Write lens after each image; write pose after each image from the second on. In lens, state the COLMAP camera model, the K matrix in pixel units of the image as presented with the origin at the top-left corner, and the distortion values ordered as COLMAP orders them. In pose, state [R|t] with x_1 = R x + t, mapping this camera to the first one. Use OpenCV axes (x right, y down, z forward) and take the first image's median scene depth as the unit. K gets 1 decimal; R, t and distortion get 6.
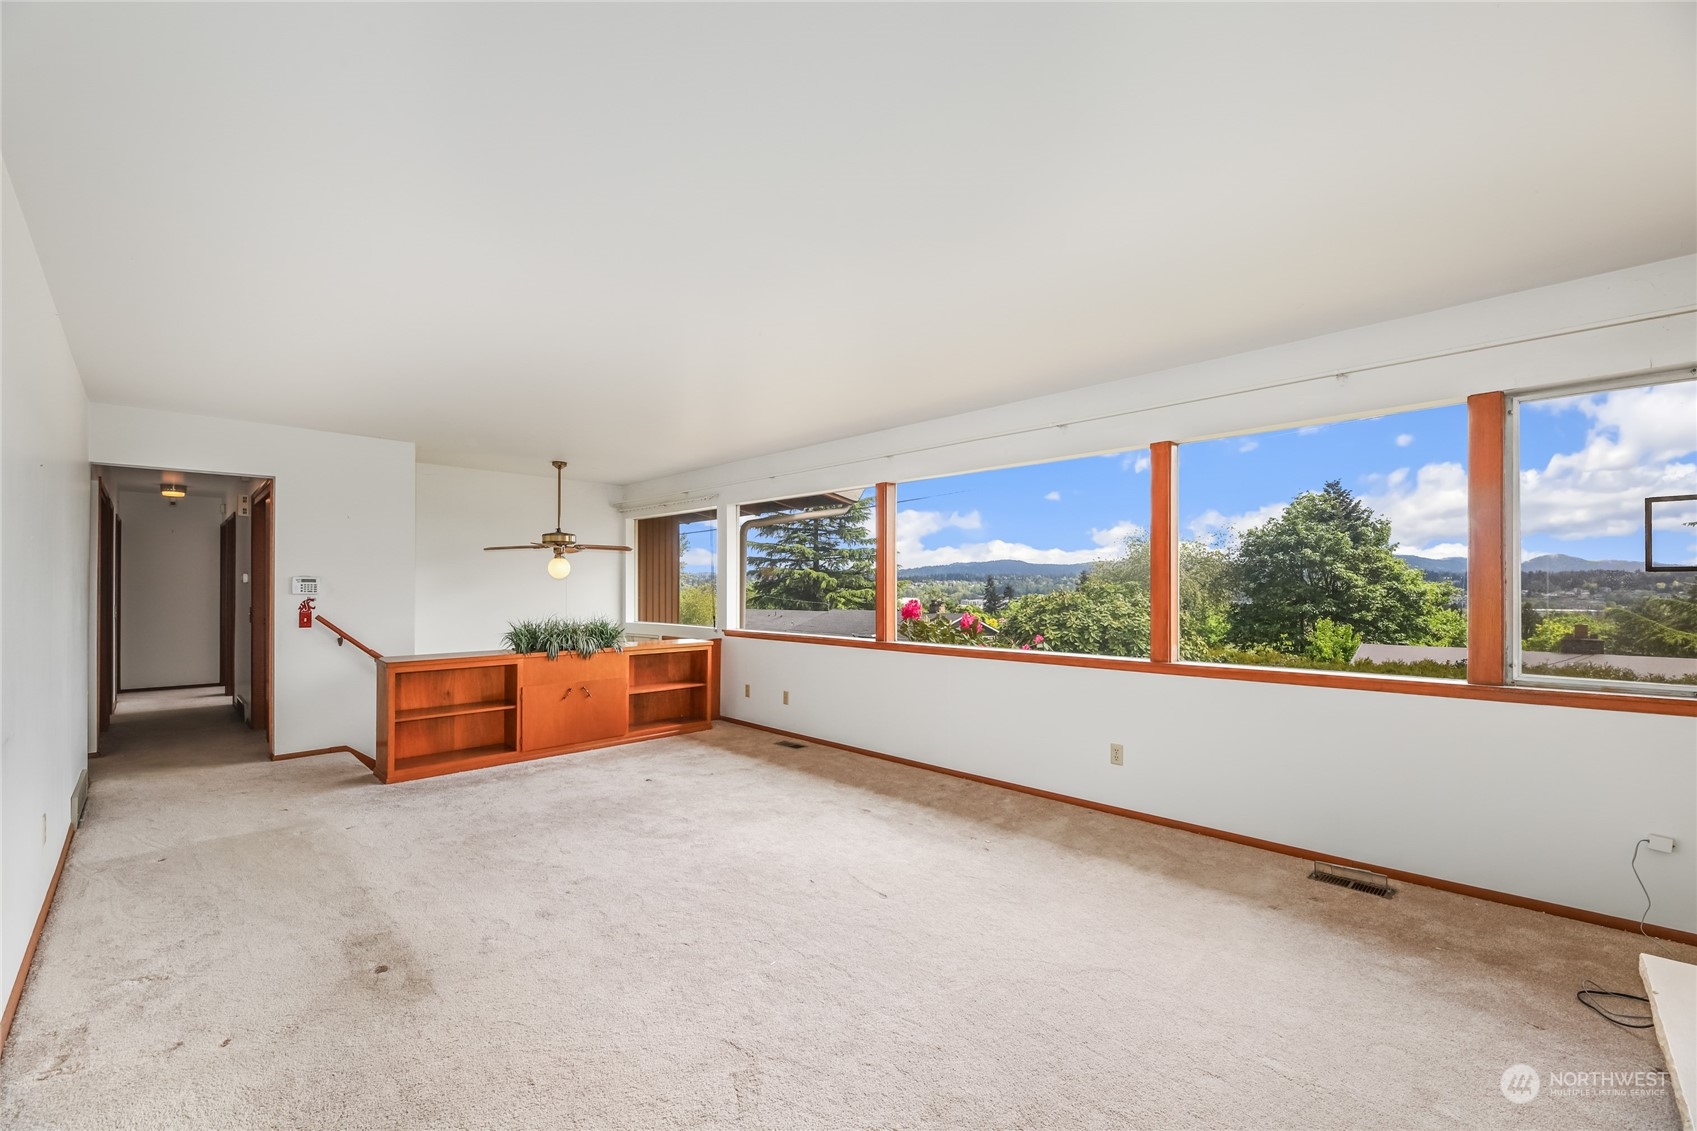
lens RADIAL K [[686.9, 0, 850.9], [0, 686.9, 577.6], [0, 0, 1]] dist [0.002560, -0.000394]
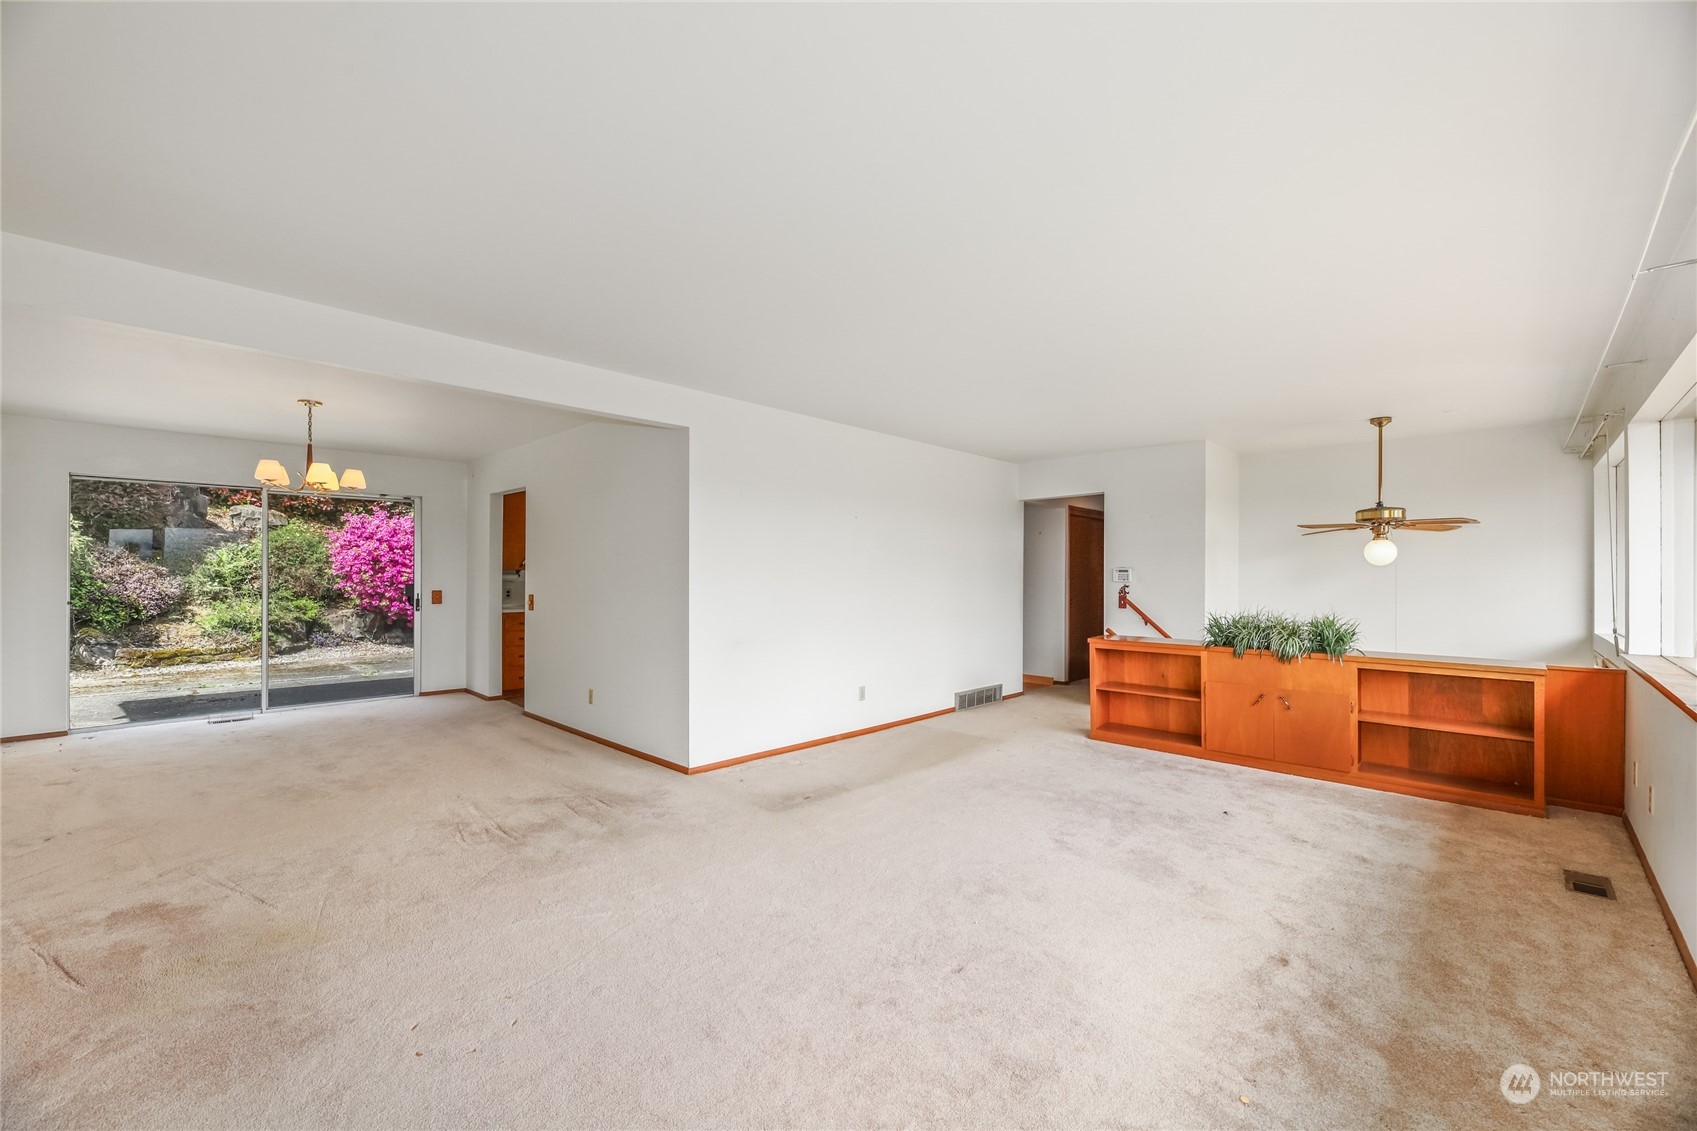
lens RADIAL K [[686.9, 0, 844.6], [0, 686.9, 569.8], [0, 0, 1]] dist [0.002560, -0.000394]
pose [[0.010839, -0.008849, -0.999902, 0.470028], [0.012785, 0.999880, -0.008710, 0.006774], [0.999860, -0.012689, 0.010950, 0.492128]]
